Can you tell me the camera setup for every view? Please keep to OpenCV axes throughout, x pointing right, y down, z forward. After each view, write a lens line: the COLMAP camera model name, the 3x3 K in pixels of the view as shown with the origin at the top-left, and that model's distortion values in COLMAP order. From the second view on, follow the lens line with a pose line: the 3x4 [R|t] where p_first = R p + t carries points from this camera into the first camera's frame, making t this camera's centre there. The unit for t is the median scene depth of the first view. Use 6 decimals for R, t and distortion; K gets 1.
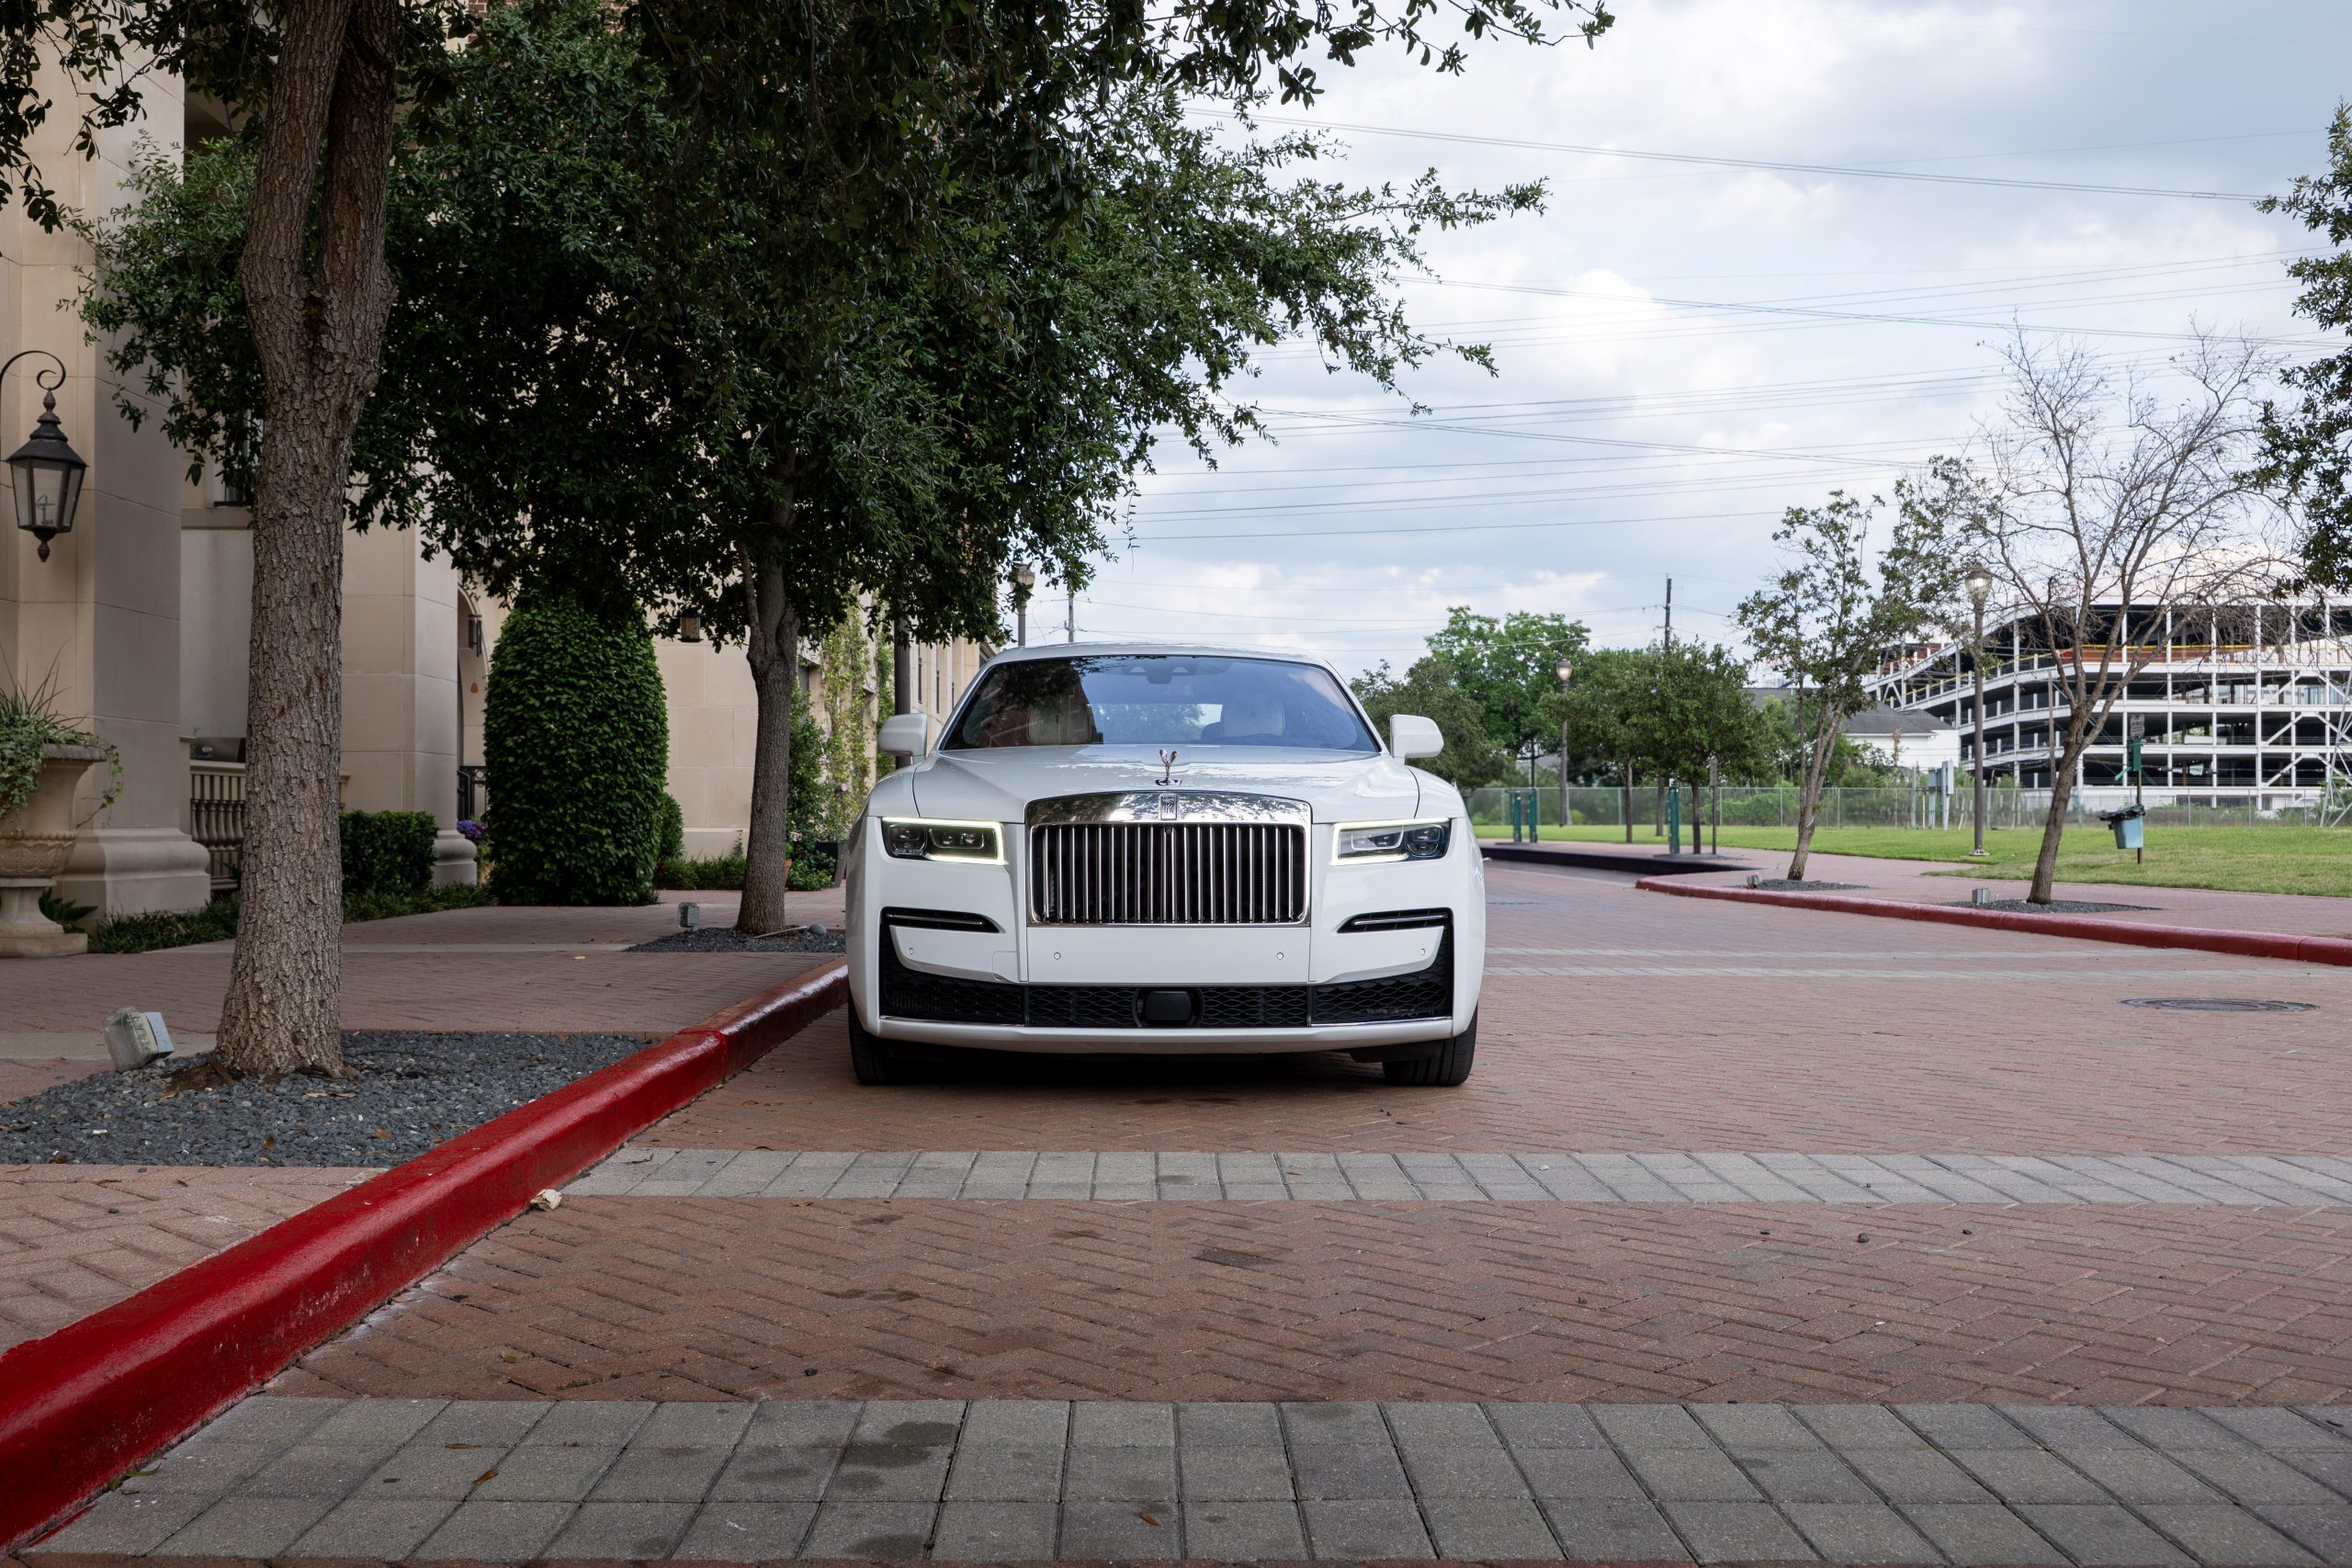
lens RADIAL K [[1967.7, 0, 1176.0], [0, 1967.7, 829.2], [0, 0, 1]] dist [-0.002226, 0.011755]
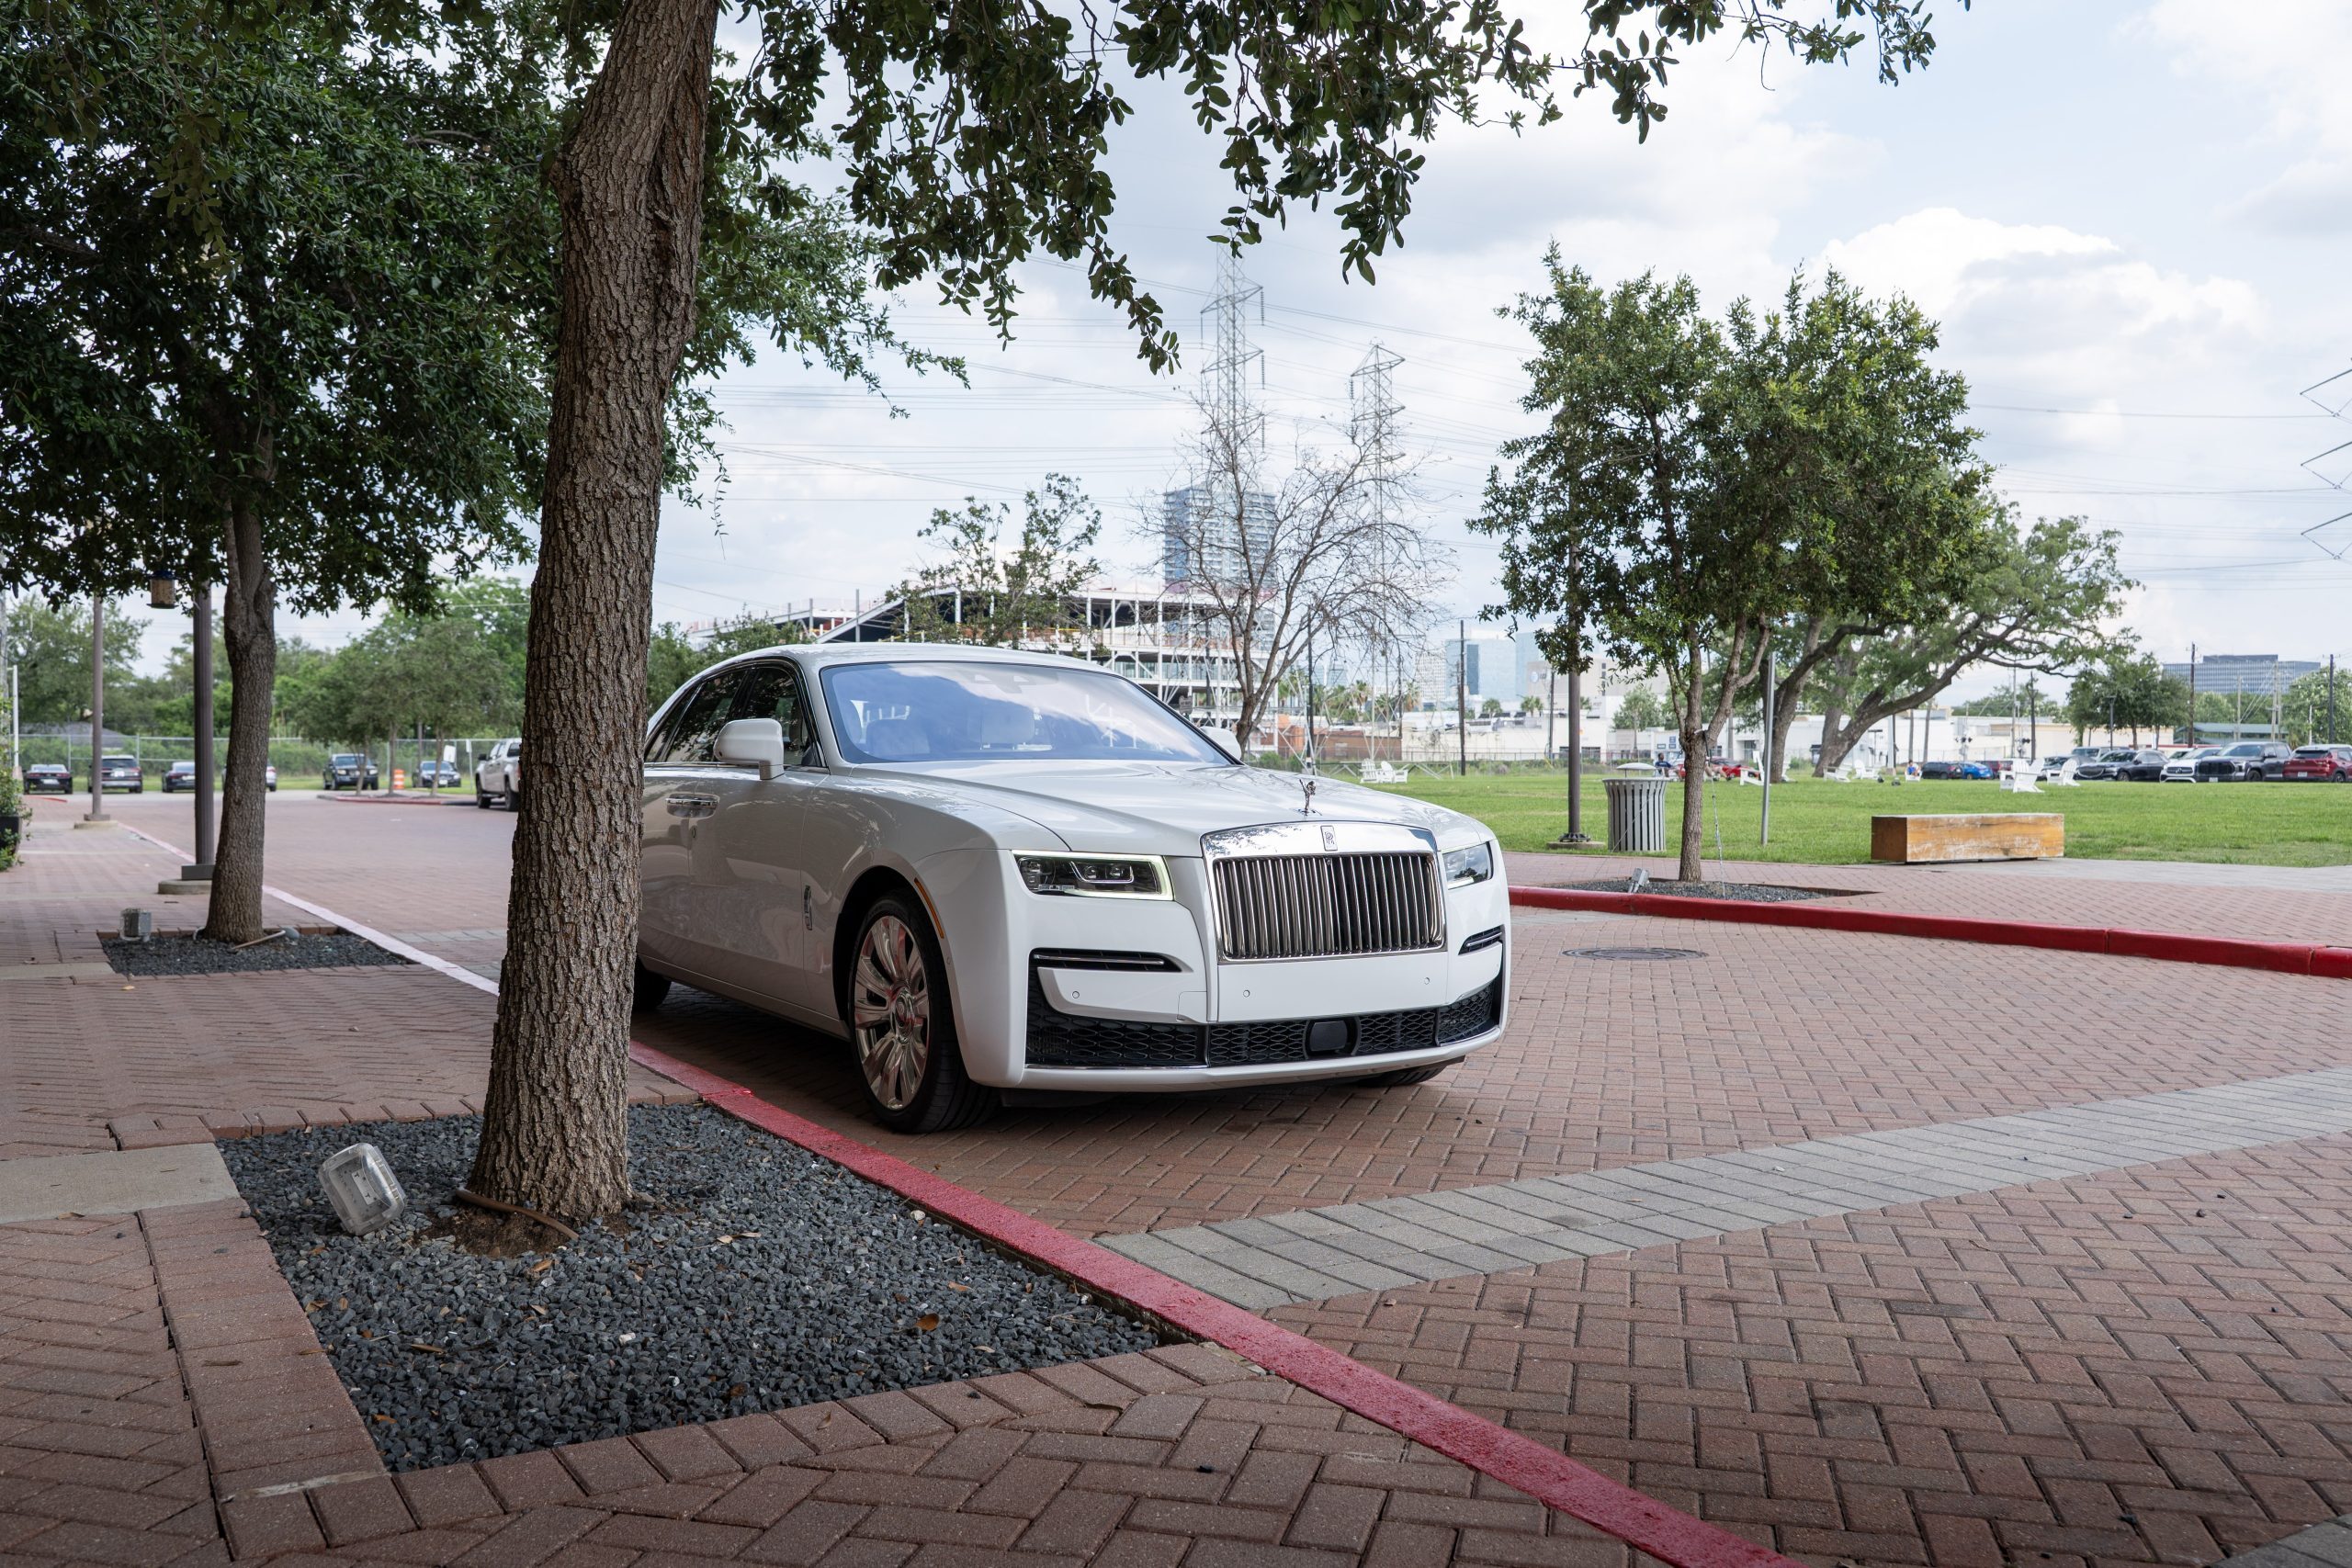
lens RADIAL K [[1790.1, 0, 1149.2], [0, 1790.1, 786.0], [0, 0, 1]] dist [-0.008516, 0.000107]
pose [[0.888248, -0.002166, 0.459359, -0.187660], [0.001948, 0.999998, 0.000947, -0.014366], [-0.459359, 0.000054, 0.888250, 0.088595]]
